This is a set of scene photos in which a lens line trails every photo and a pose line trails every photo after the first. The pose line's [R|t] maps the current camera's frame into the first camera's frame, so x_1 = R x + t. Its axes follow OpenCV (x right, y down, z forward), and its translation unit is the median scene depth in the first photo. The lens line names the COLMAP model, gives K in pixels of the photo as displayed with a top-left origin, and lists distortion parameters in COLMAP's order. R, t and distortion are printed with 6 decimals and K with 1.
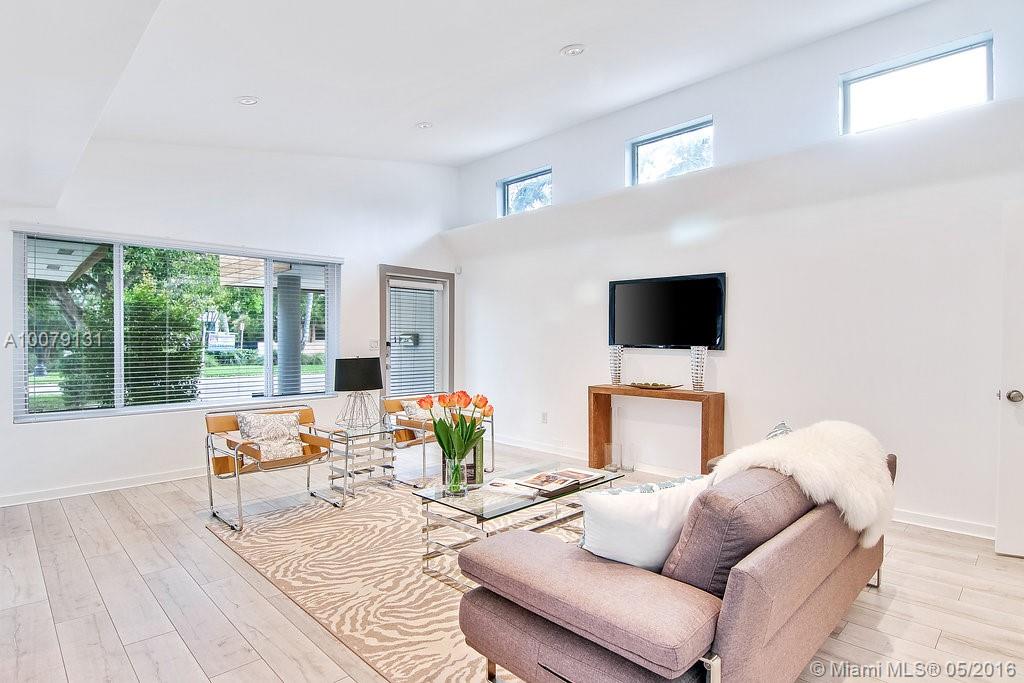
lens RADIAL K [[530.4, 0, 507.8], [0, 530.4, 347.4], [0, 0, 1]] dist [-0.019527, -0.004318]
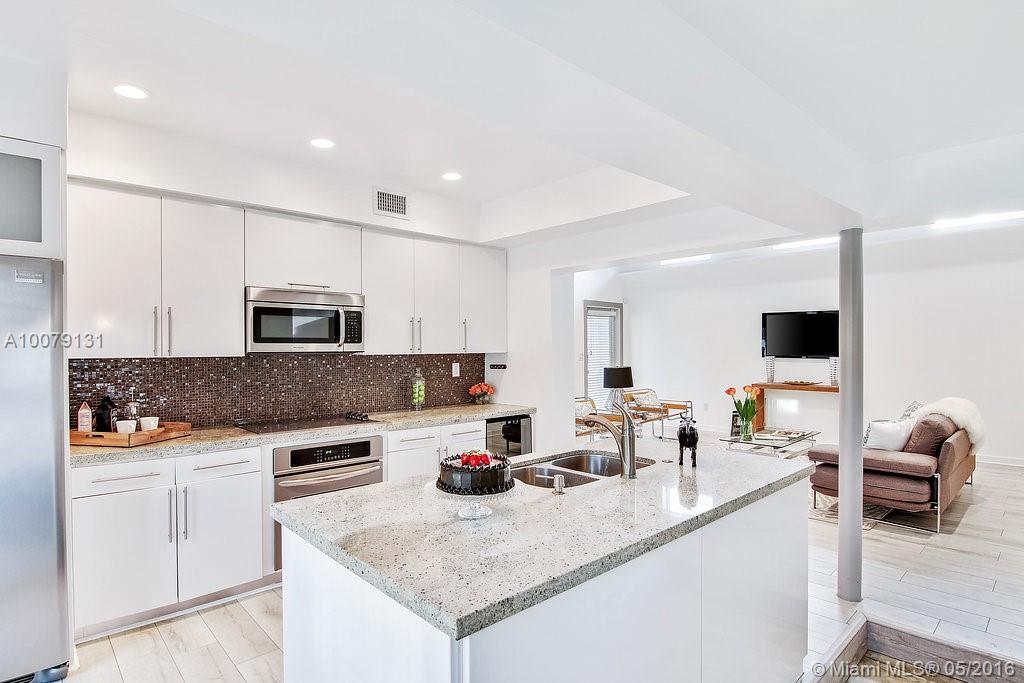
lens RADIAL K [[530.4, 0, 519.7], [0, 530.4, 344.2], [0, 0, 1]] dist [-0.019527, -0.004318]
pose [[0.999633, -0.014862, -0.022662, -0.484184], [0.014529, 0.999785, -0.014801, -0.027217], [0.022877, 0.014467, 0.999634, -0.507722]]
